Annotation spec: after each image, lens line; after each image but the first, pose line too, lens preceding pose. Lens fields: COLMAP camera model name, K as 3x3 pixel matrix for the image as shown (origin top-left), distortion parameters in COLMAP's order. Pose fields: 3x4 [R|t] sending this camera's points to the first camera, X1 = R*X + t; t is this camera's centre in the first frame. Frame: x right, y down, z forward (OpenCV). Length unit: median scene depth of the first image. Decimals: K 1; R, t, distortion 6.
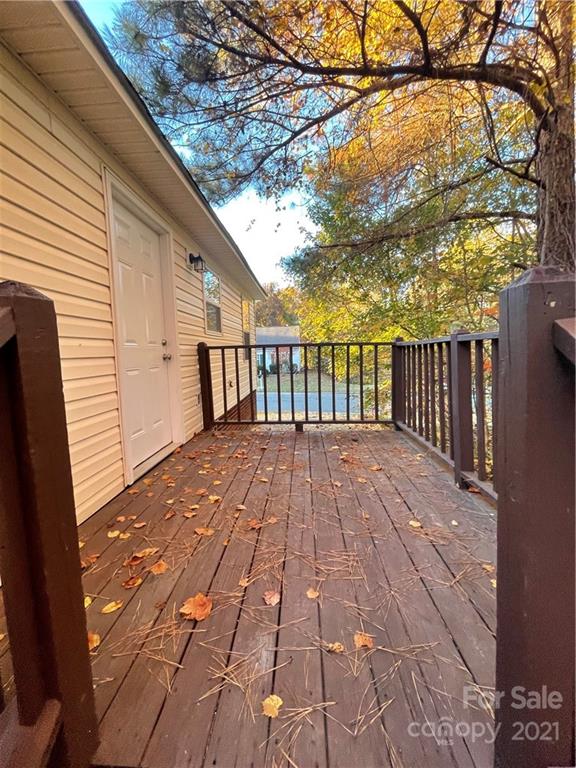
lens RADIAL K [[319.3, 0, 289.7], [0, 319.3, 379.2], [0, 0, 1]] dist [0.002394, 0.001732]
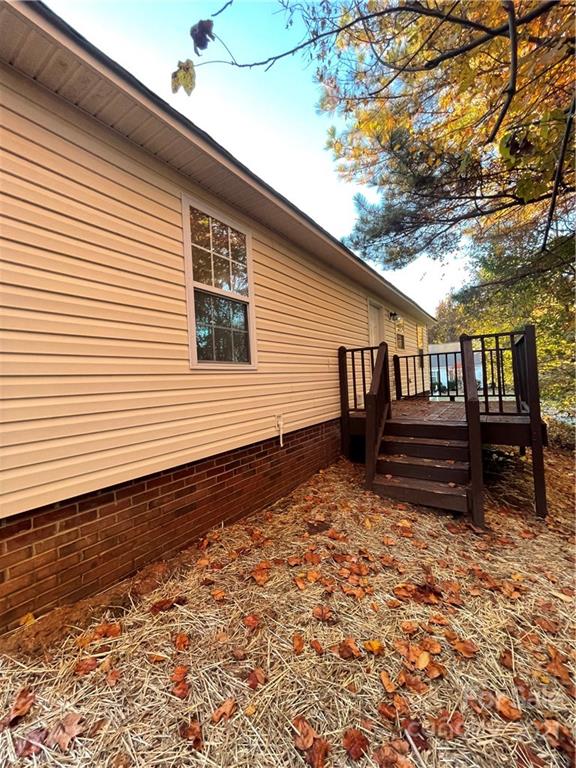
lens RADIAL K [[319.3, 0, 291.9], [0, 319.3, 382.4], [0, 0, 1]] dist [0.002394, 0.001732]
pose [[0.856213, -0.017925, -0.516313, 0.168961], [-0.012700, 0.998366, -0.055721, 0.156710], [0.516468, 0.054266, 0.854586, -0.889003]]
